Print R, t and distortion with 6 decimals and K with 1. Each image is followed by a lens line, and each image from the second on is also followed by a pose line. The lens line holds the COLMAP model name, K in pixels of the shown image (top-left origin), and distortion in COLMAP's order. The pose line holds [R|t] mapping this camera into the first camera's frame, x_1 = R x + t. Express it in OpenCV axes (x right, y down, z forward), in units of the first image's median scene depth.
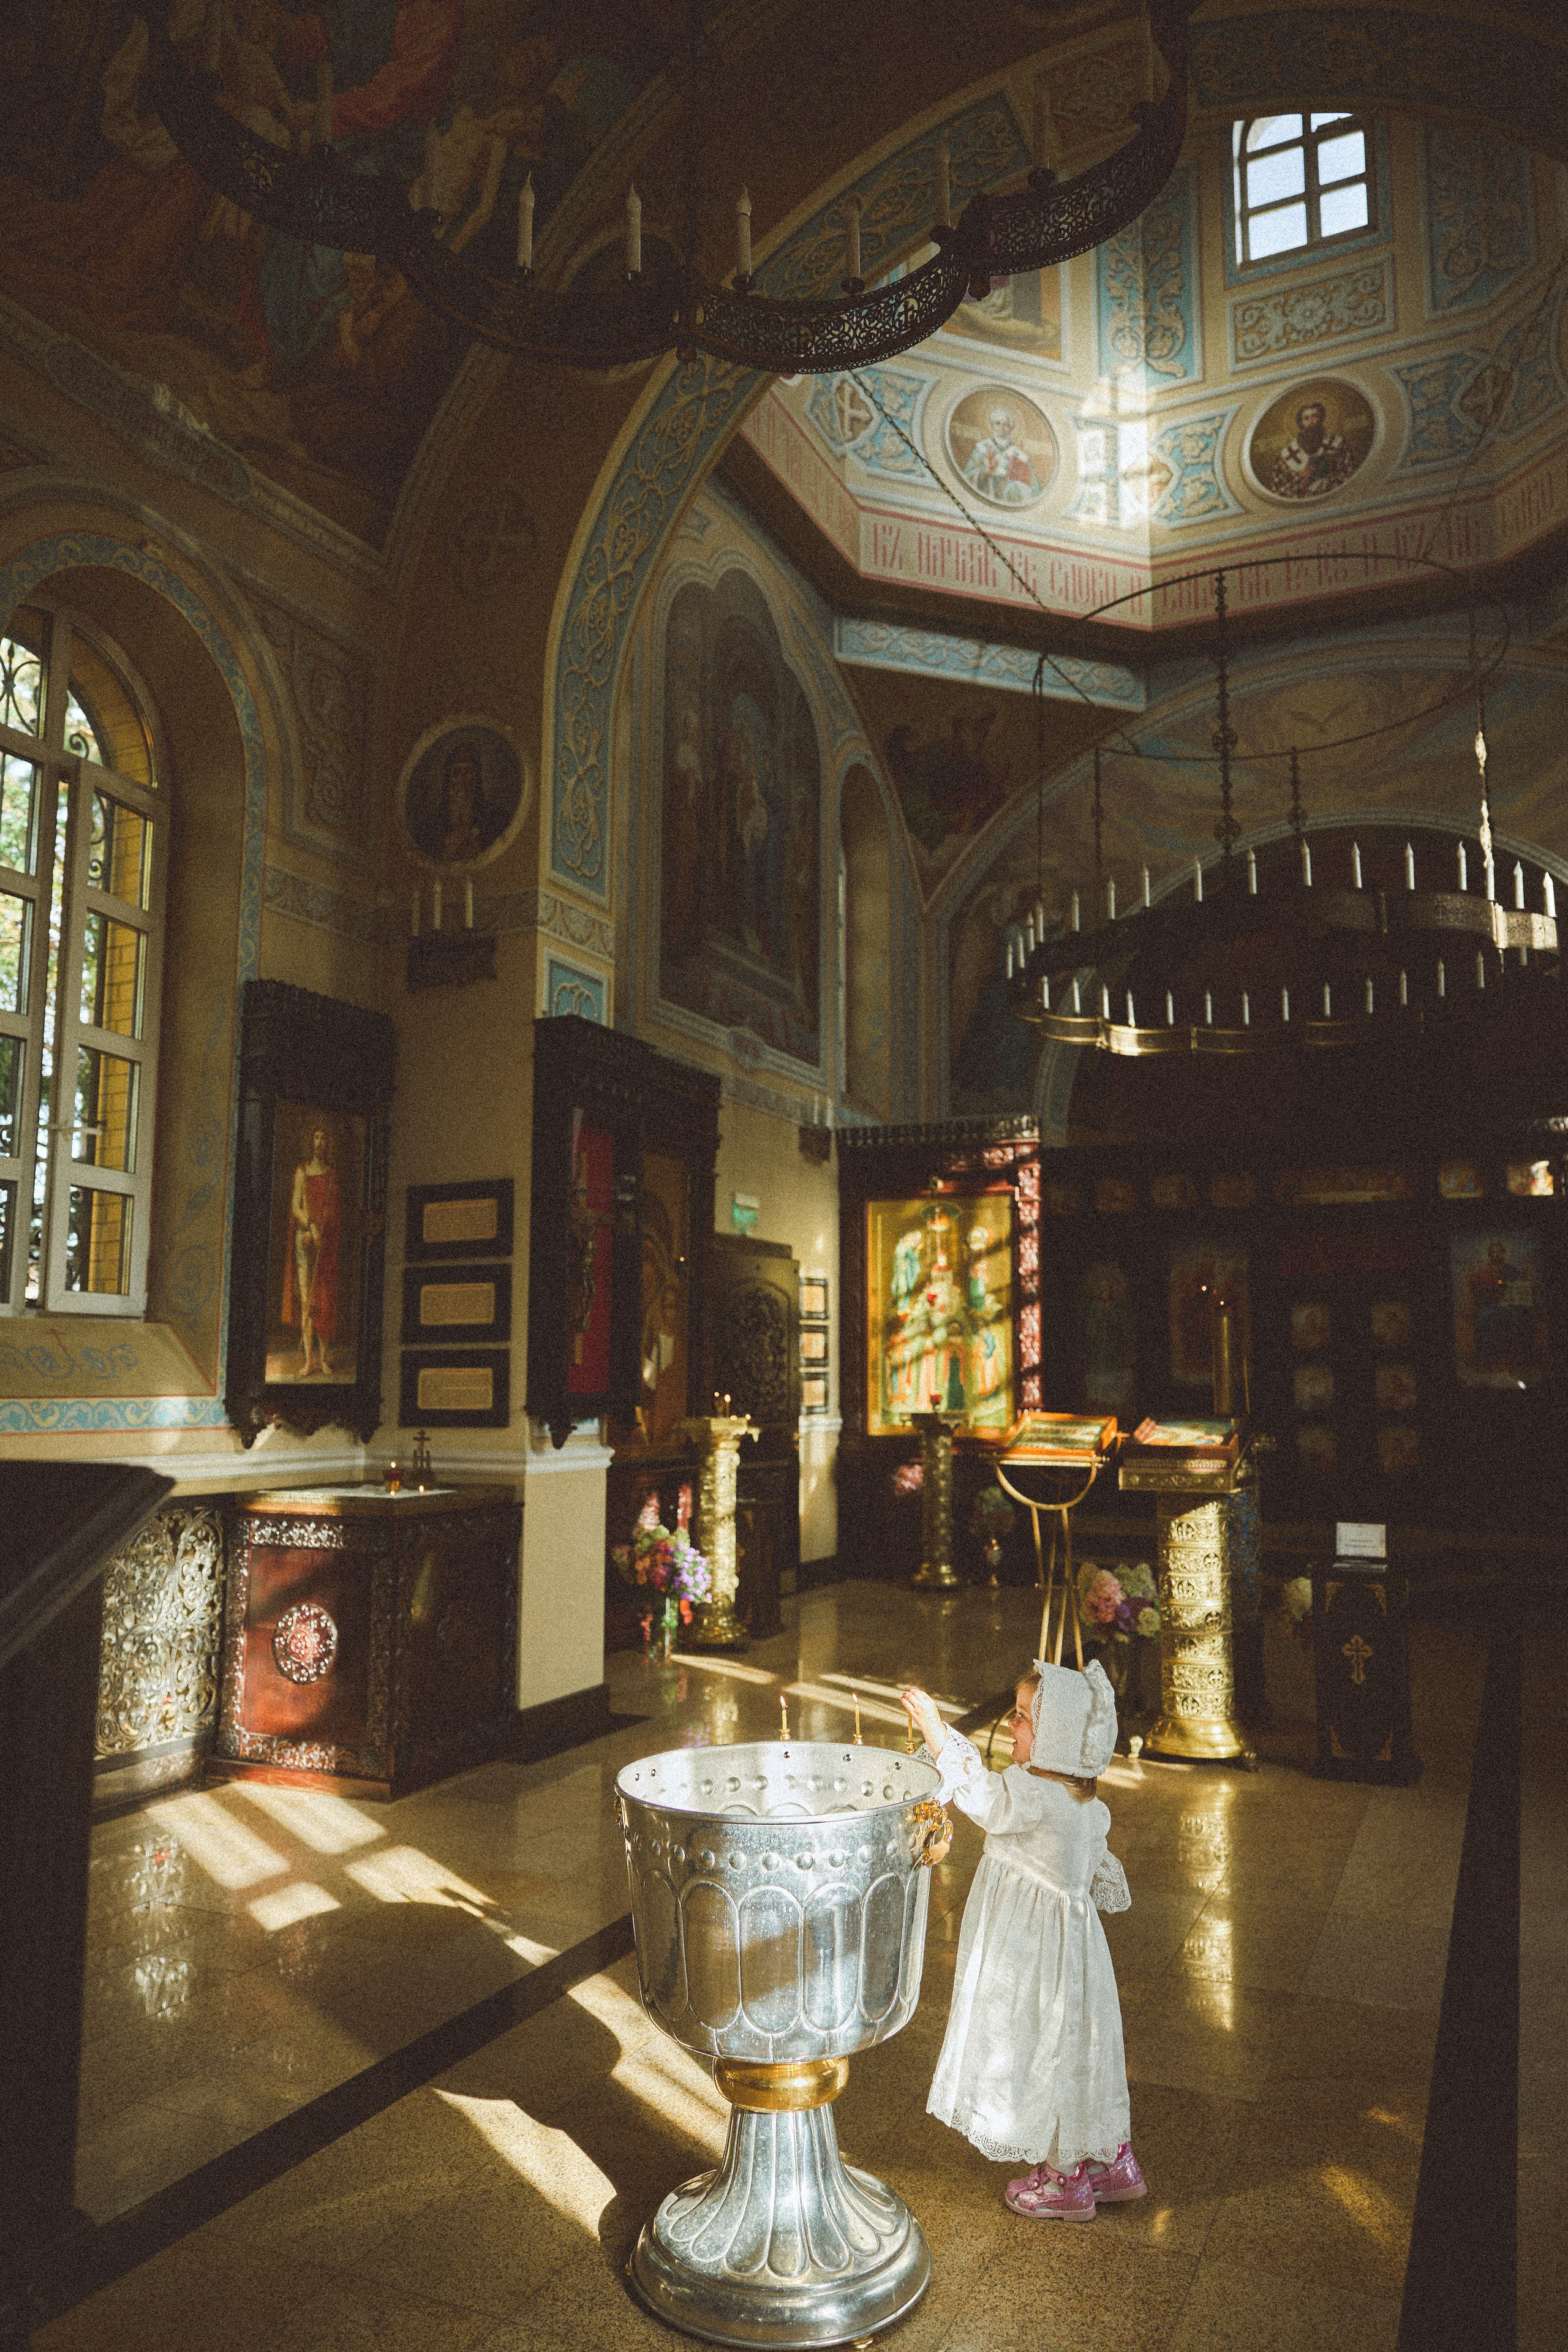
lens RADIAL K [[1582.4, 0, 784.6], [0, 1582.4, 1183.0], [0, 0, 1]] dist [-0.007903, 0.009069]
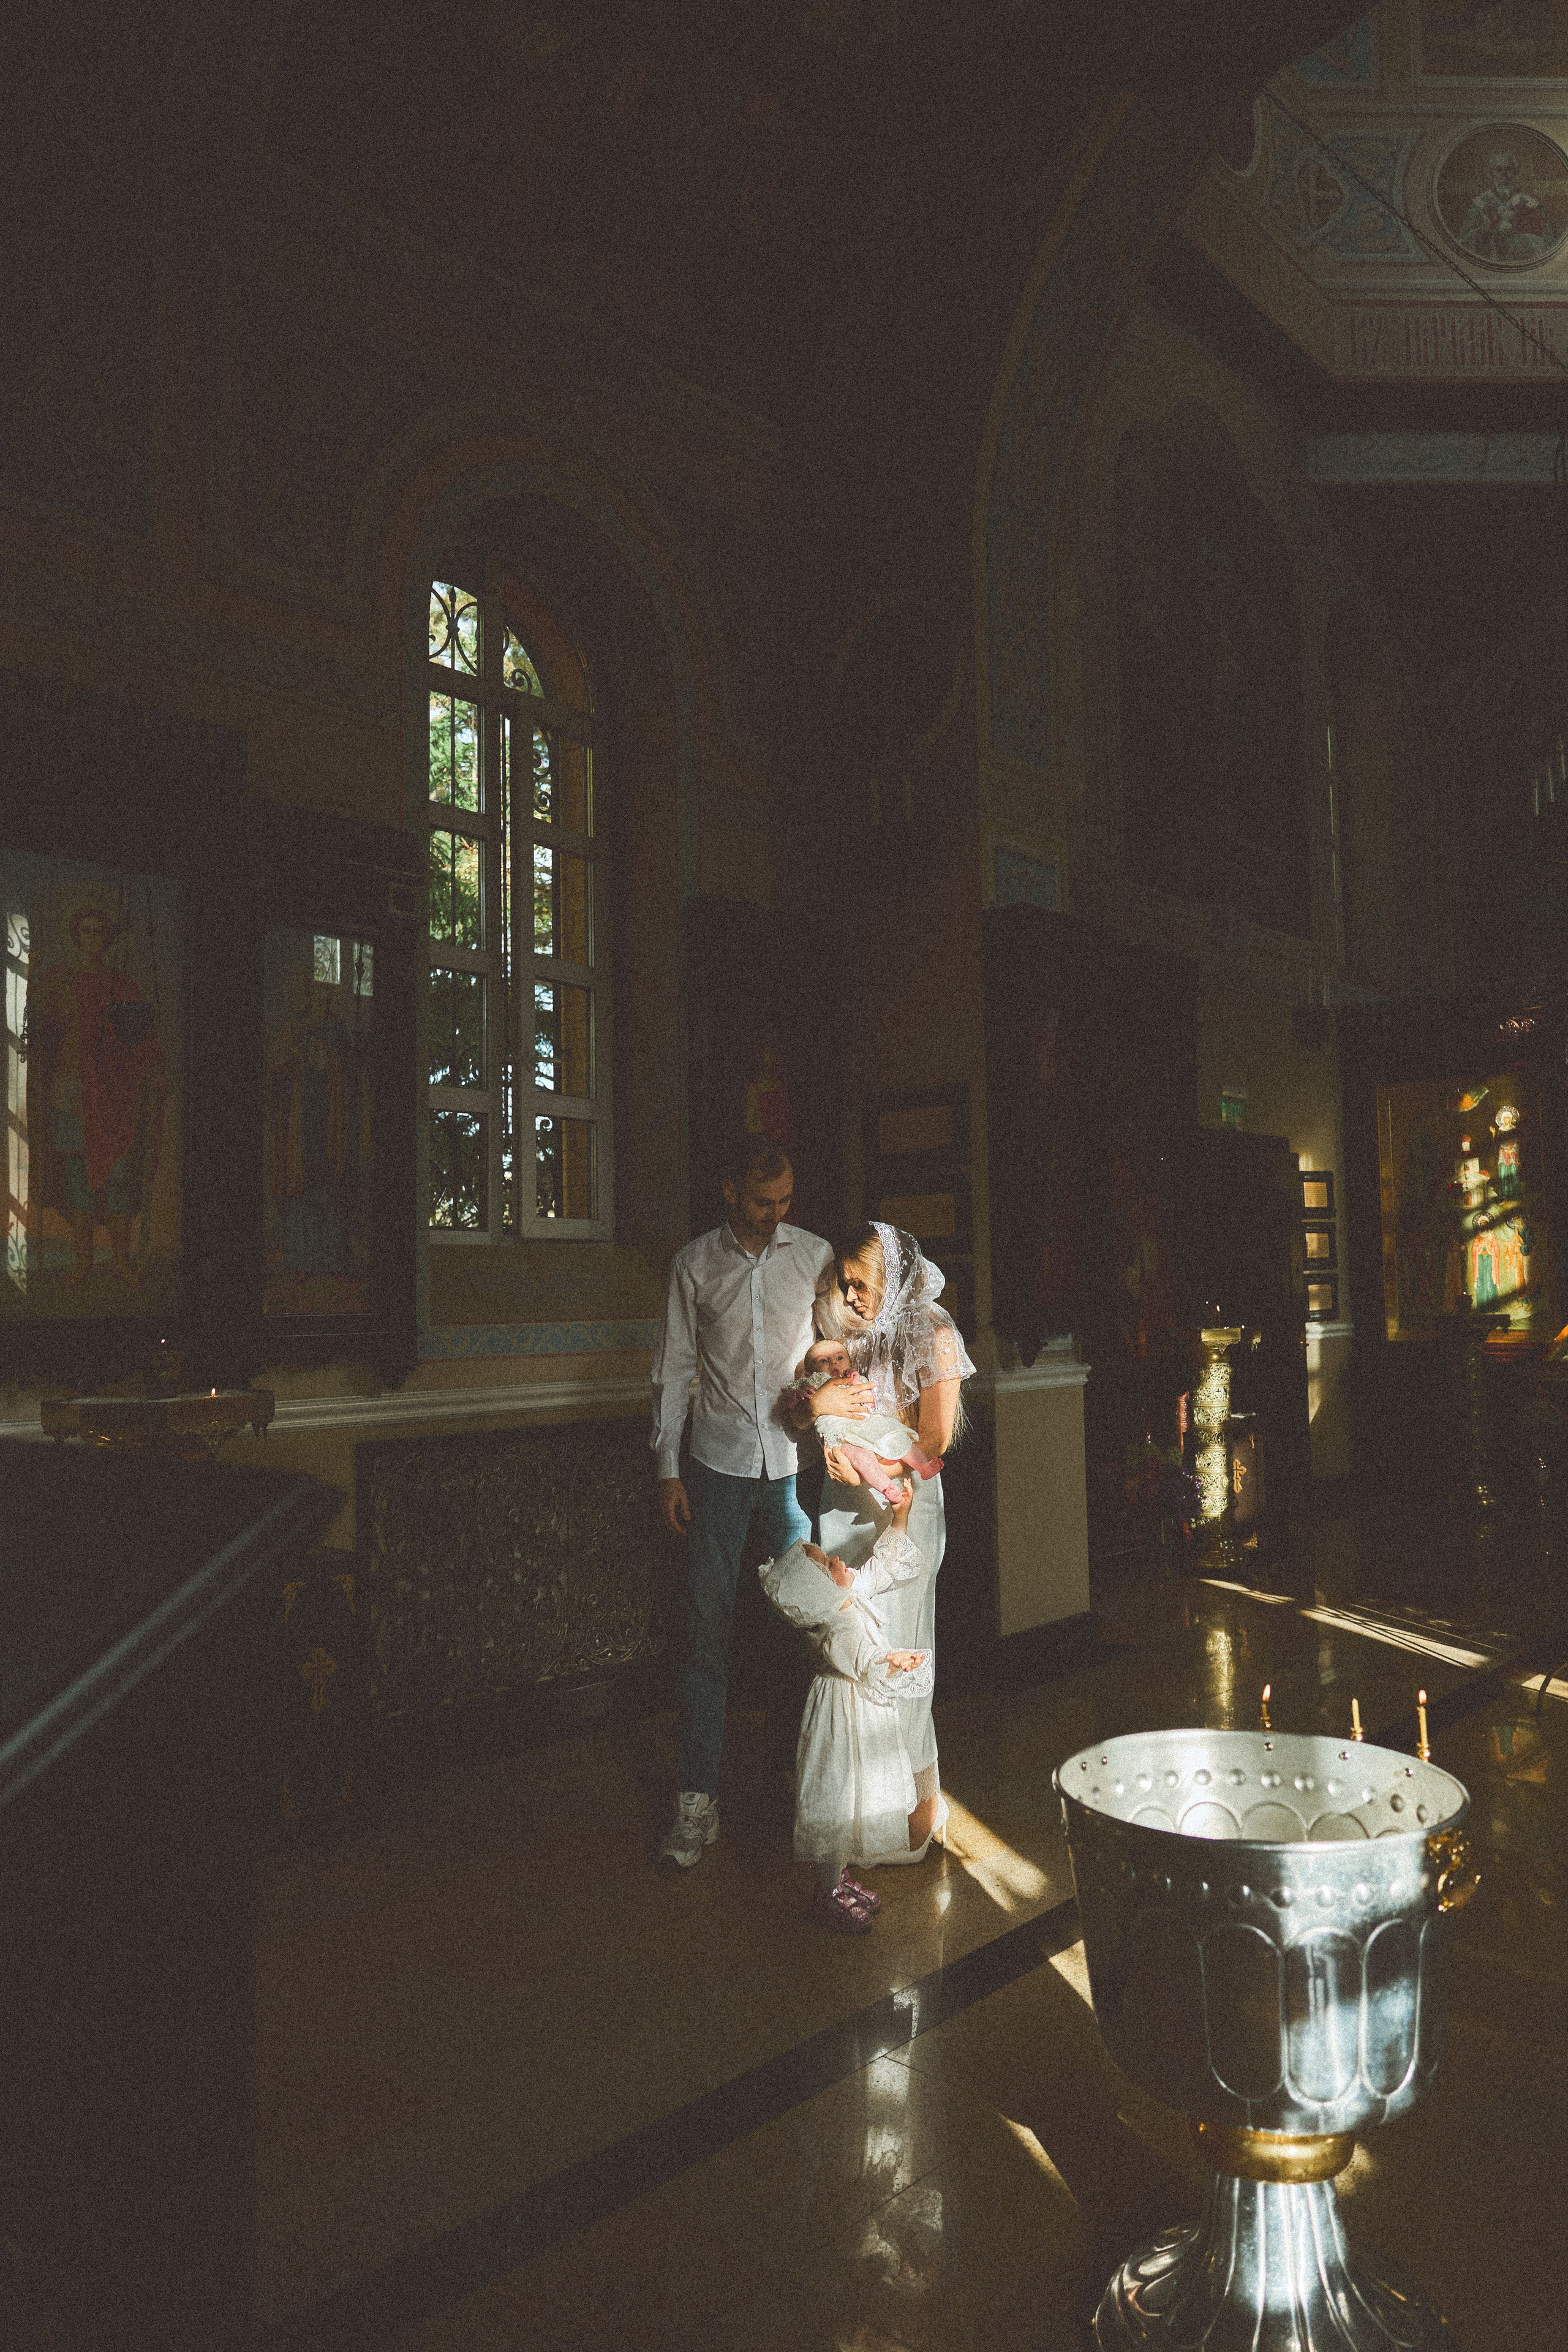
lens RADIAL K [[1582.4, 0, 785.4], [0, 1582.4, 1165.6], [0, 0, 1]] dist [-0.007903, 0.009069]
pose [[0.951148, -0.040234, -0.306101, 0.007670], [0.055793, 0.997548, 0.042249, 0.000236], [0.303651, -0.057264, 0.951061, 0.038090]]
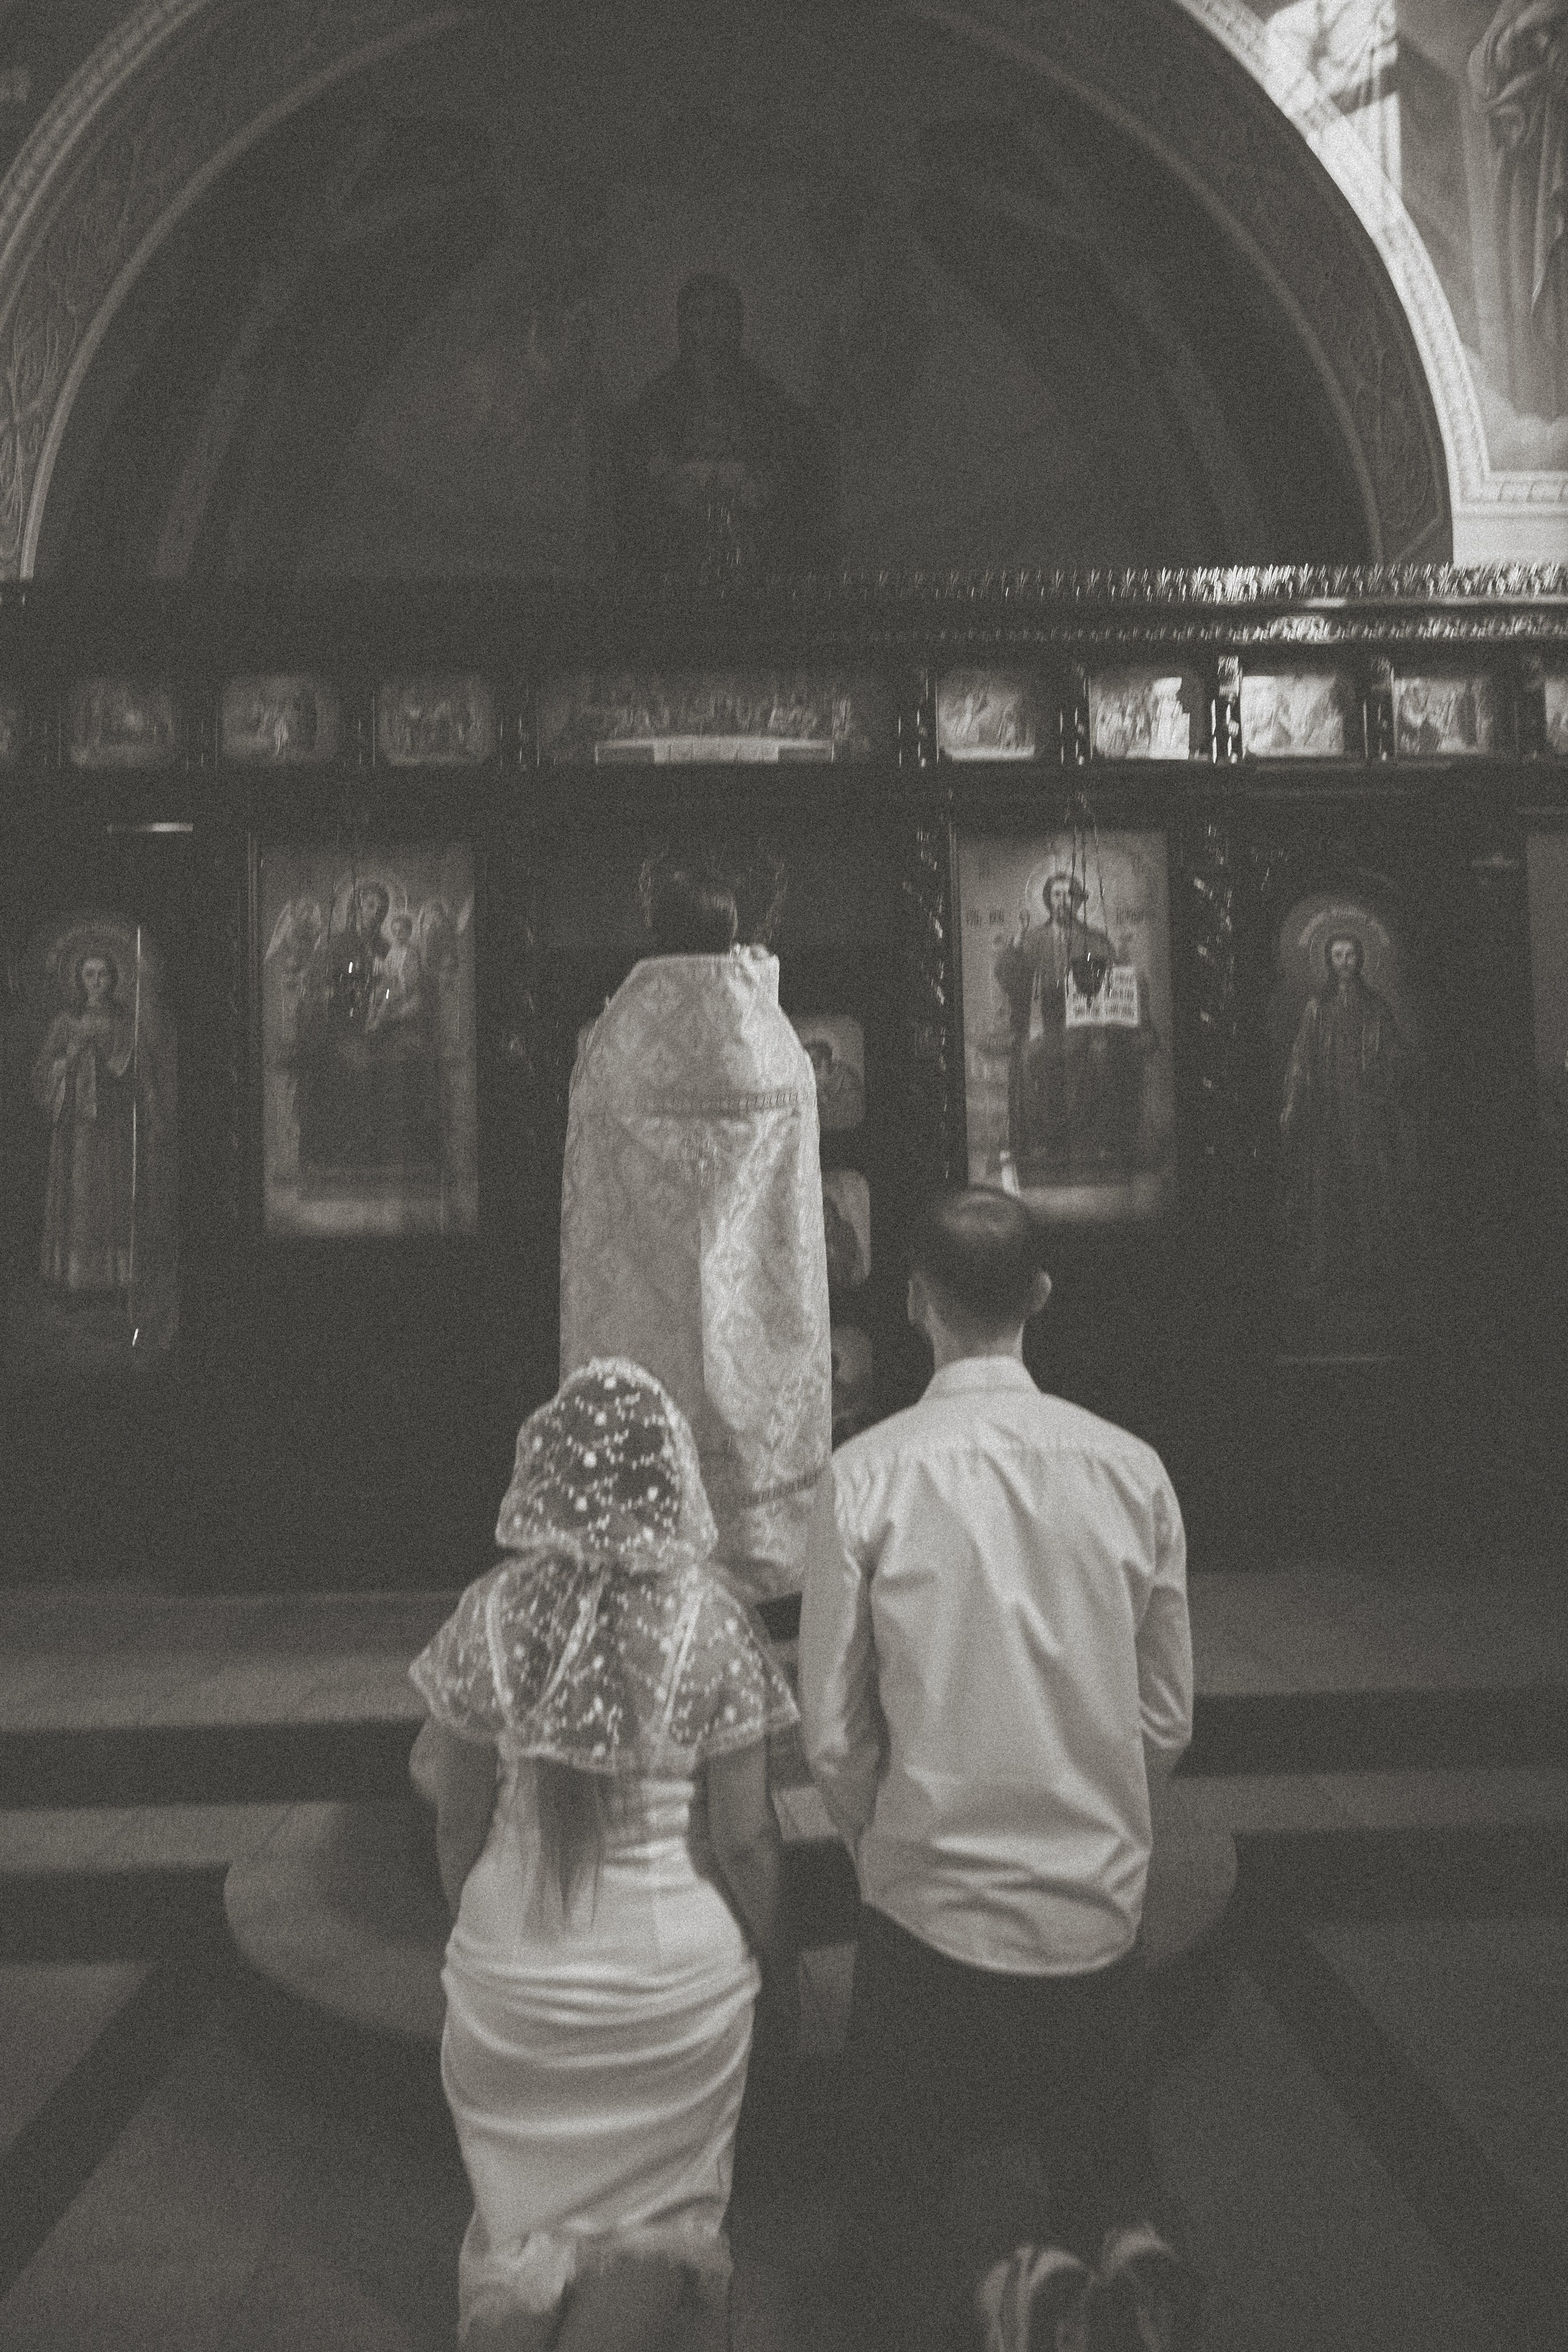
lens RADIAL K [[1582.4, 0, 806.0], [0, 1582.4, 1169.2], [0, 0, 1]] dist [-0.007903, 0.009069]
pose [[0.894978, -0.000230, 0.446110, 0.230707], [-0.030548, 0.997621, 0.061800, 0.102276], [-0.445063, -0.068937, 0.892842, 0.731944]]
